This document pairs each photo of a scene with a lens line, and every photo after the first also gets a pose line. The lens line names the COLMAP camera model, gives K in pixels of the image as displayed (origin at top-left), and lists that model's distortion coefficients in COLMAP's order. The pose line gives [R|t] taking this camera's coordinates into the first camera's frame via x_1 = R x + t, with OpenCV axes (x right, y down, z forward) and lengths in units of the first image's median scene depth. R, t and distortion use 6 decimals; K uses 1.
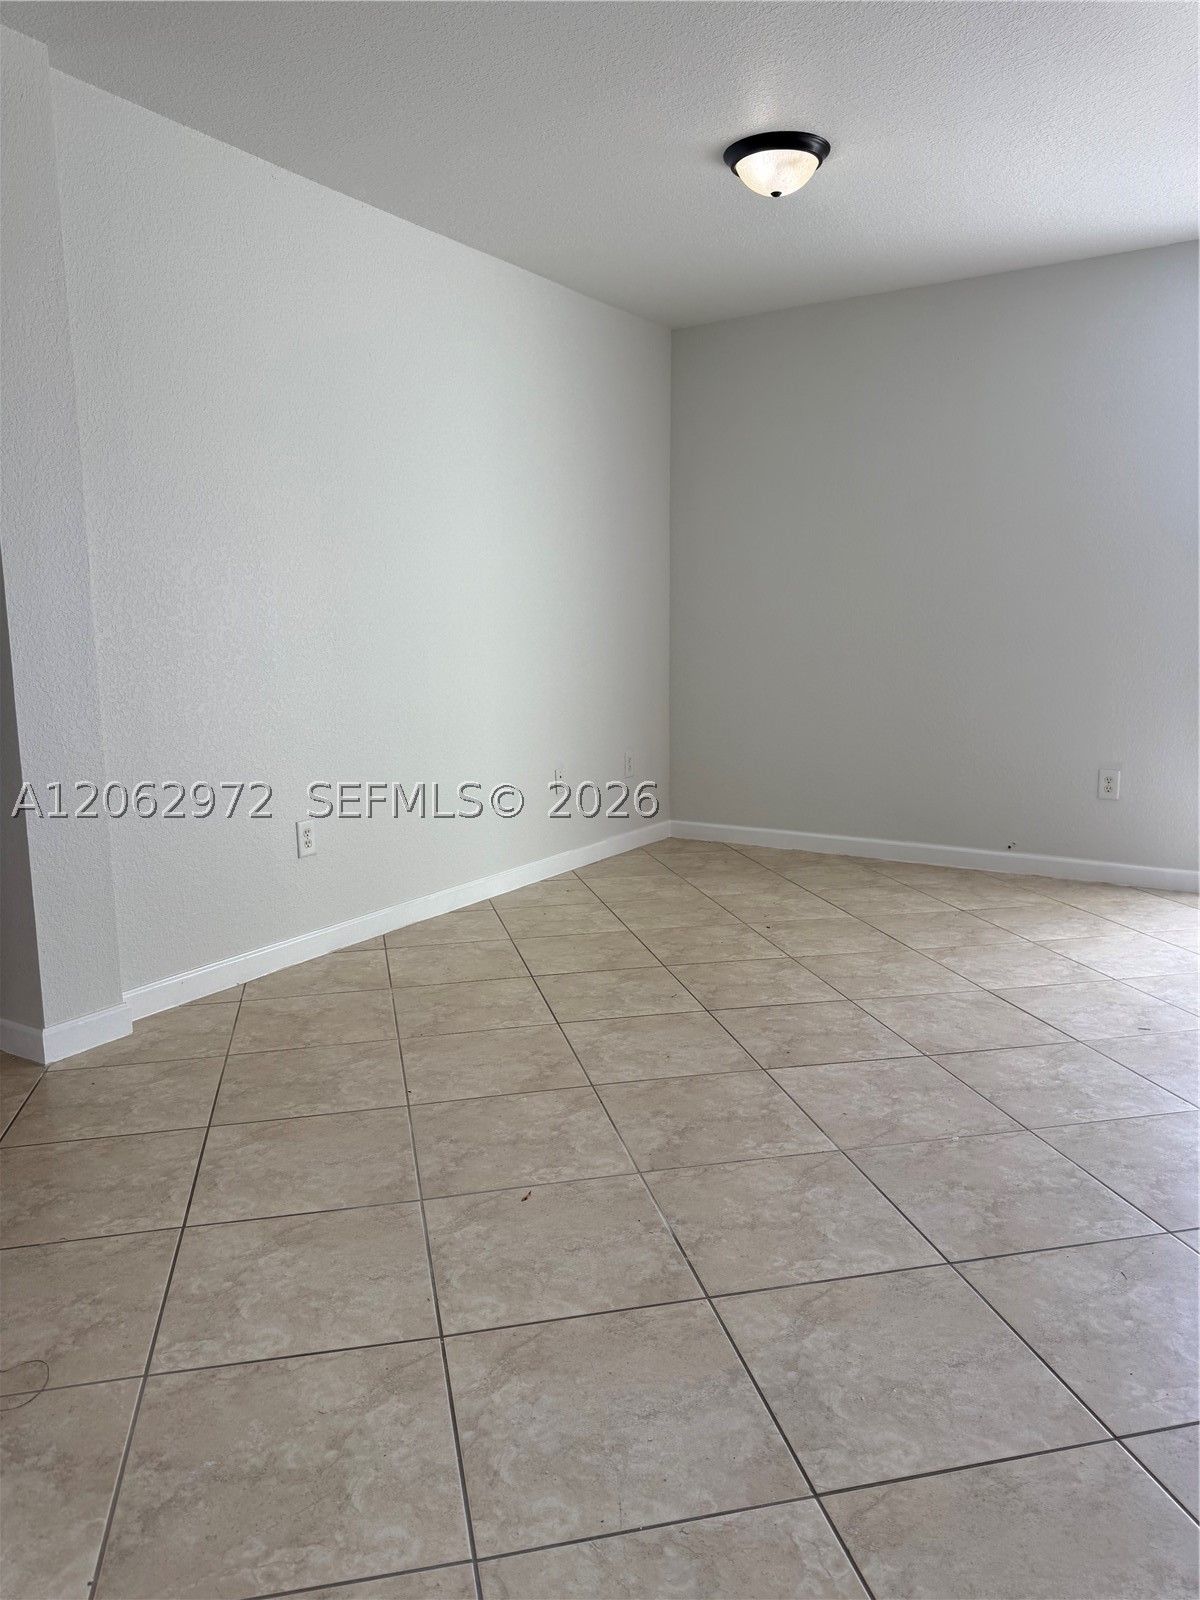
lens RADIAL K [[1126.2, 0, 588.6], [0, 1126.2, 805.3], [0, 0, 1]] dist [0.068025, -0.091226]
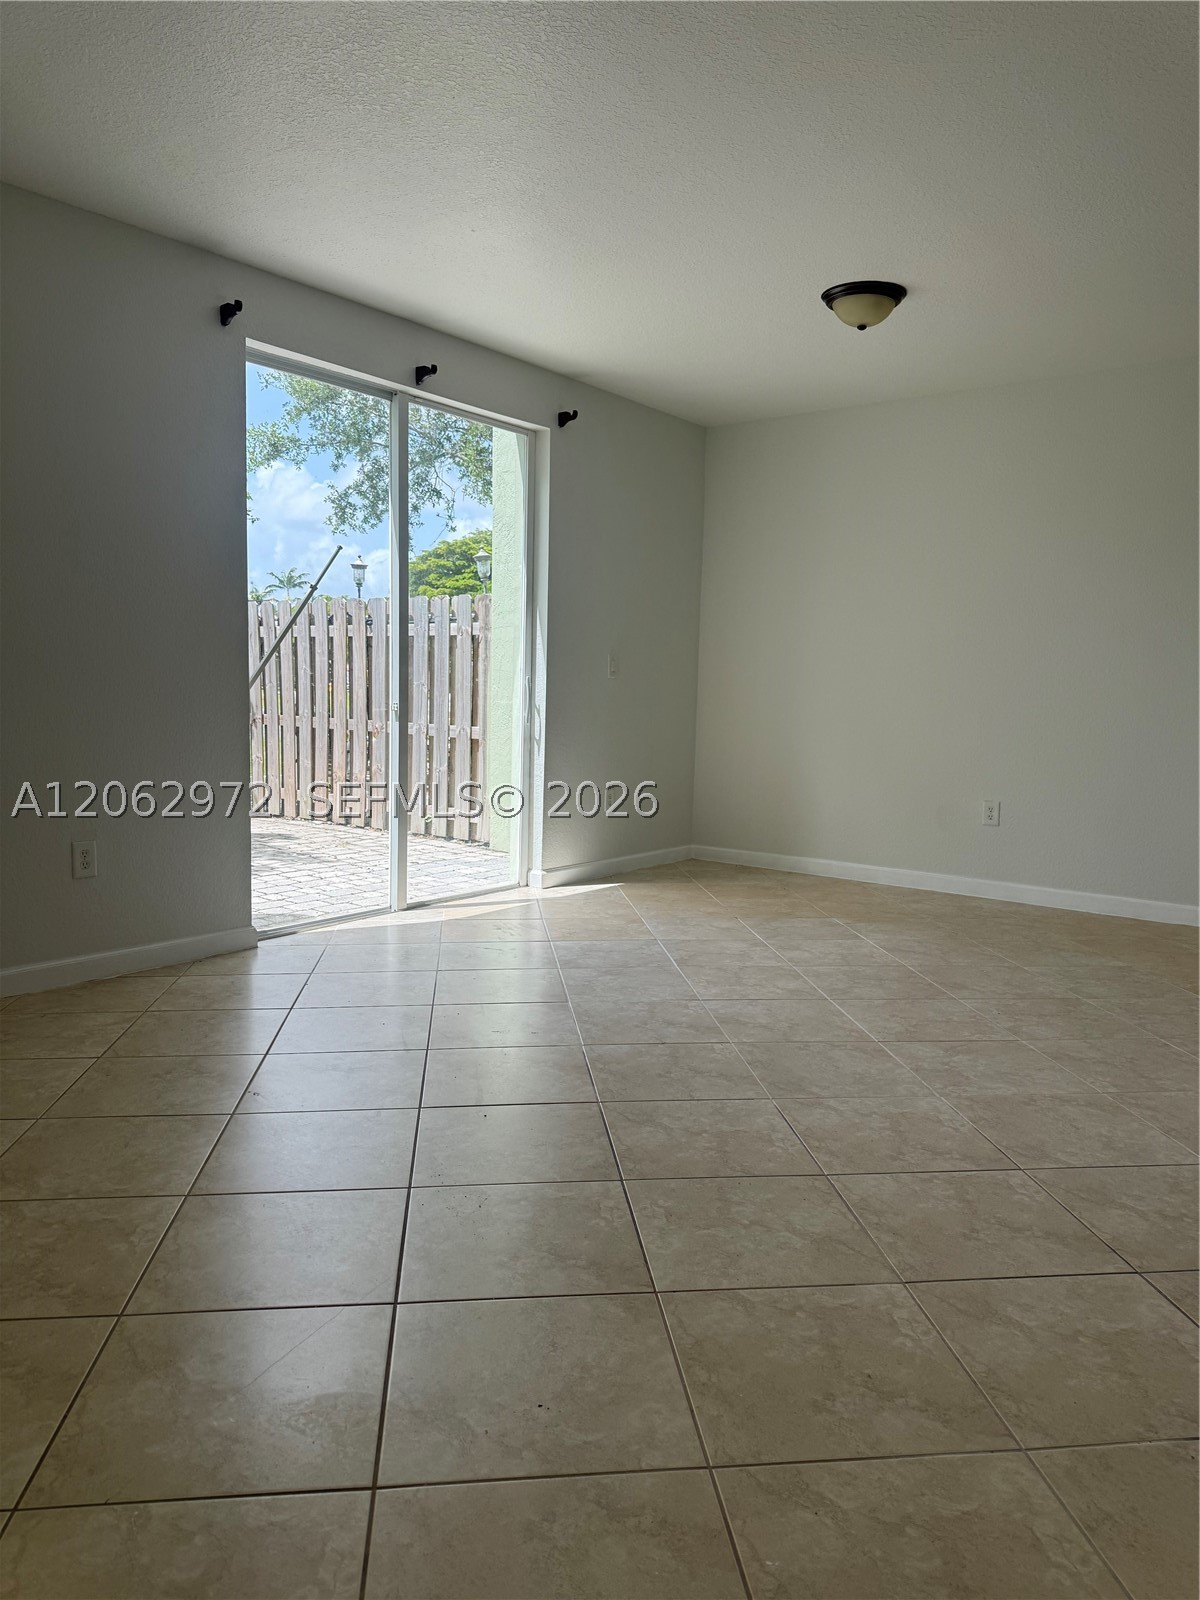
lens RADIAL K [[1121.2, 0, 599.1], [0, 1121.2, 821.0], [0, 0, 1]] dist [0.055683, -0.060459]
pose [[0.104348, -0.109089, 0.988540, -0.587132], [0.137563, 0.985995, 0.094287, -0.140253], [-0.984981, 0.126148, 0.117893, 1.077795]]
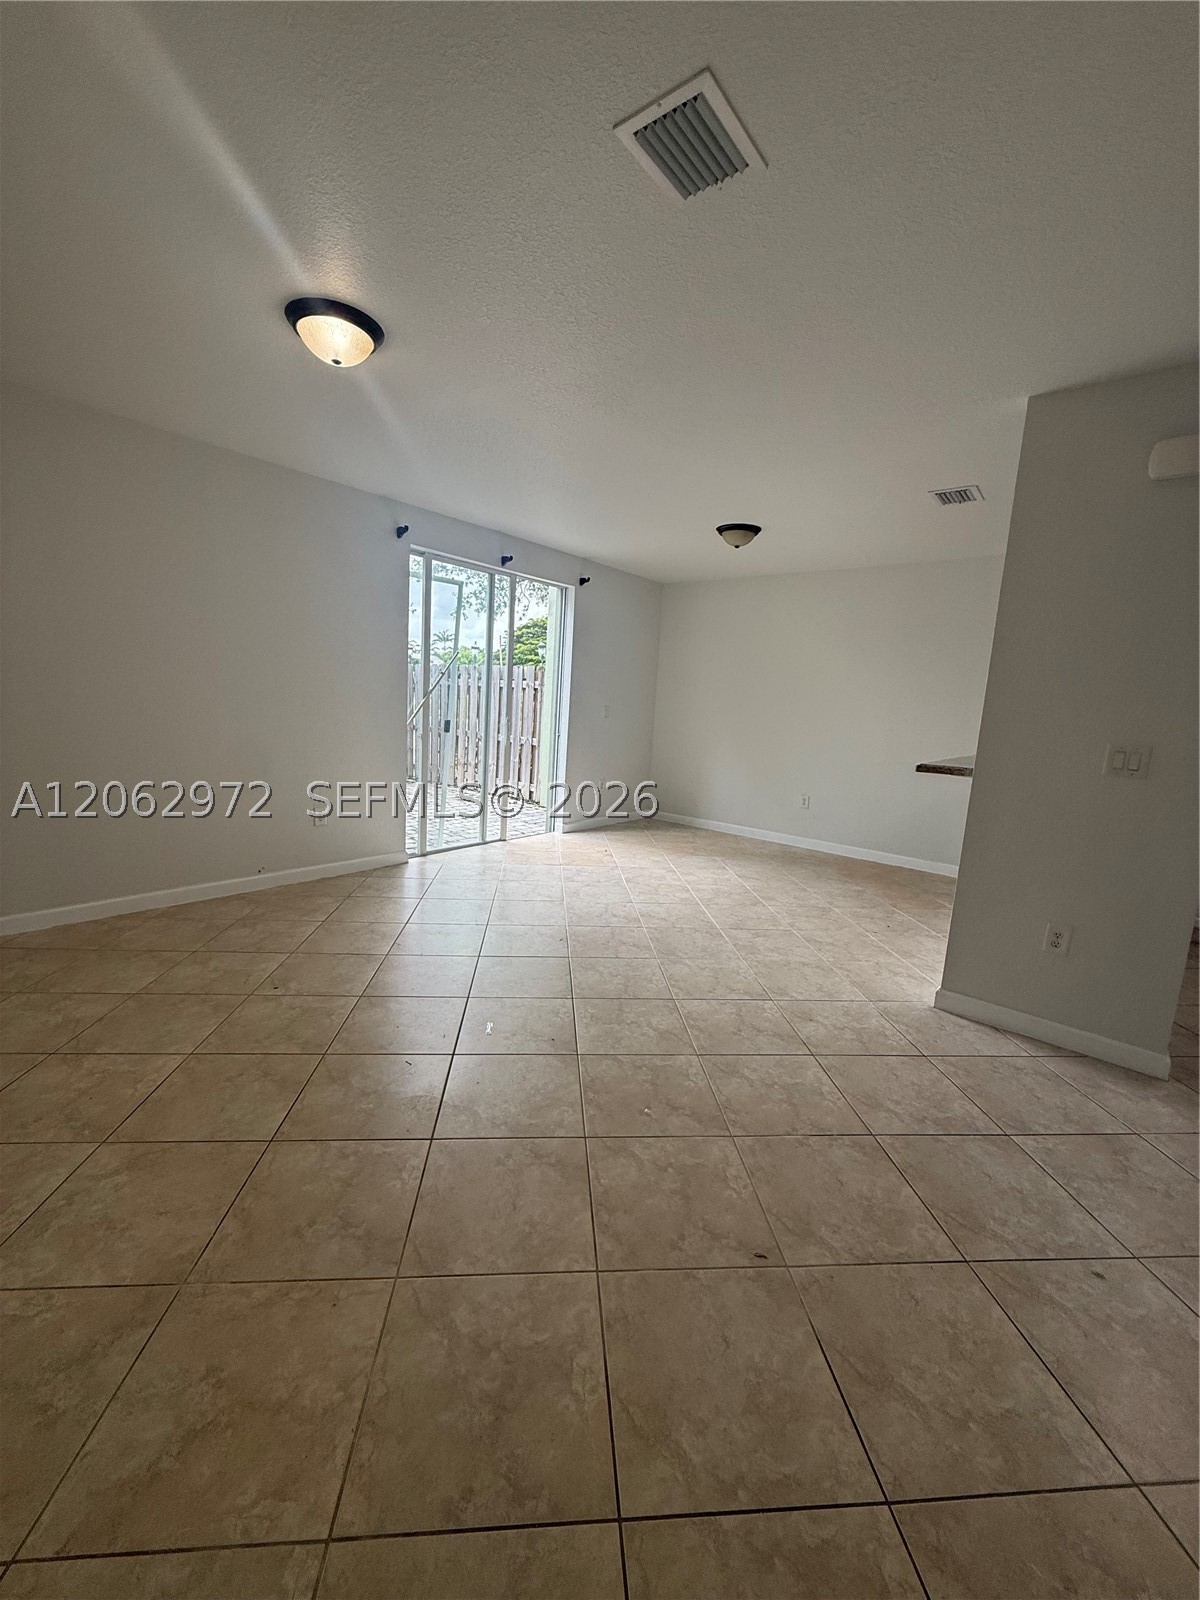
lens RADIAL K [[635.6, 0, 600.0], [0, 635.6, 800.0], [0, 0, 1]] dist [0.001181, 0.000319]
pose [[0.132800, -0.139123, 0.981330, -0.697789], [0.104692, 0.986530, 0.125692, -0.219876], [-0.985598, 0.086046, 0.145576, 0.970308]]
